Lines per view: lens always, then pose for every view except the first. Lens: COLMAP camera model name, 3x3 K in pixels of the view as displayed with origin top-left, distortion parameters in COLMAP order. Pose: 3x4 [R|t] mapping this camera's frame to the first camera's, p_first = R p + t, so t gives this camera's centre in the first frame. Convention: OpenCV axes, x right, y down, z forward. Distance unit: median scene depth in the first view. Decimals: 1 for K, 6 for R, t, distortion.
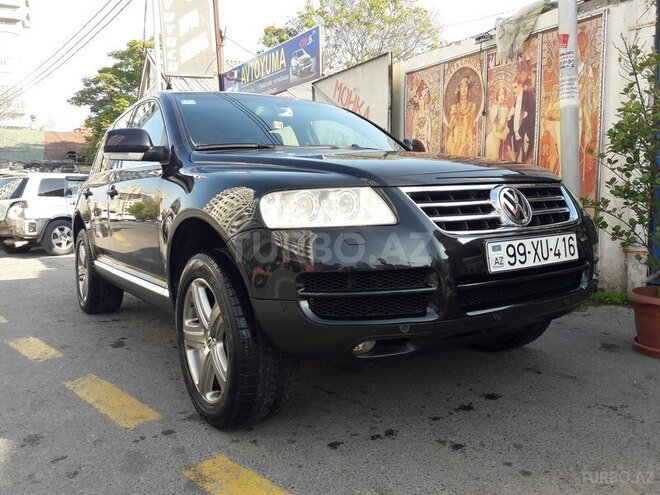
lens RADIAL K [[557.3, 0, 316.5], [0, 557.3, 247.0], [0, 0, 1]] dist [0.057299, -0.127851]
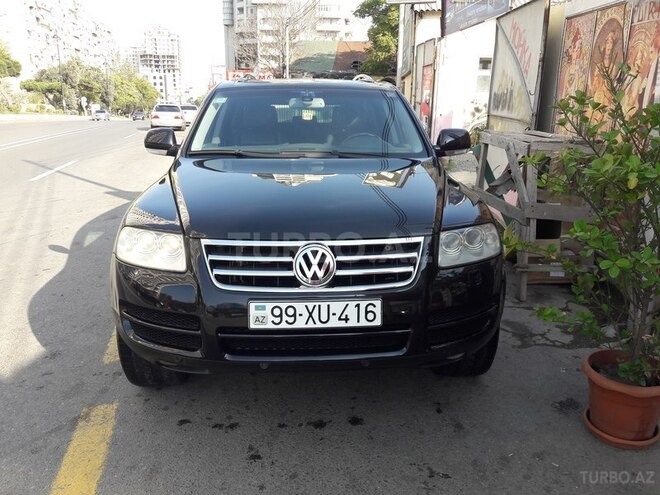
lens RADIAL K [[557.3, 0, 316.5], [0, 557.3, 247.0], [0, 0, 1]] dist [0.057299, -0.127851]
pose [[0.854158, 0.159439, -0.494969, 0.677879], [-0.068853, 0.978132, 0.196259, -0.243740], [0.515436, -0.133556, 0.846457, 0.099813]]
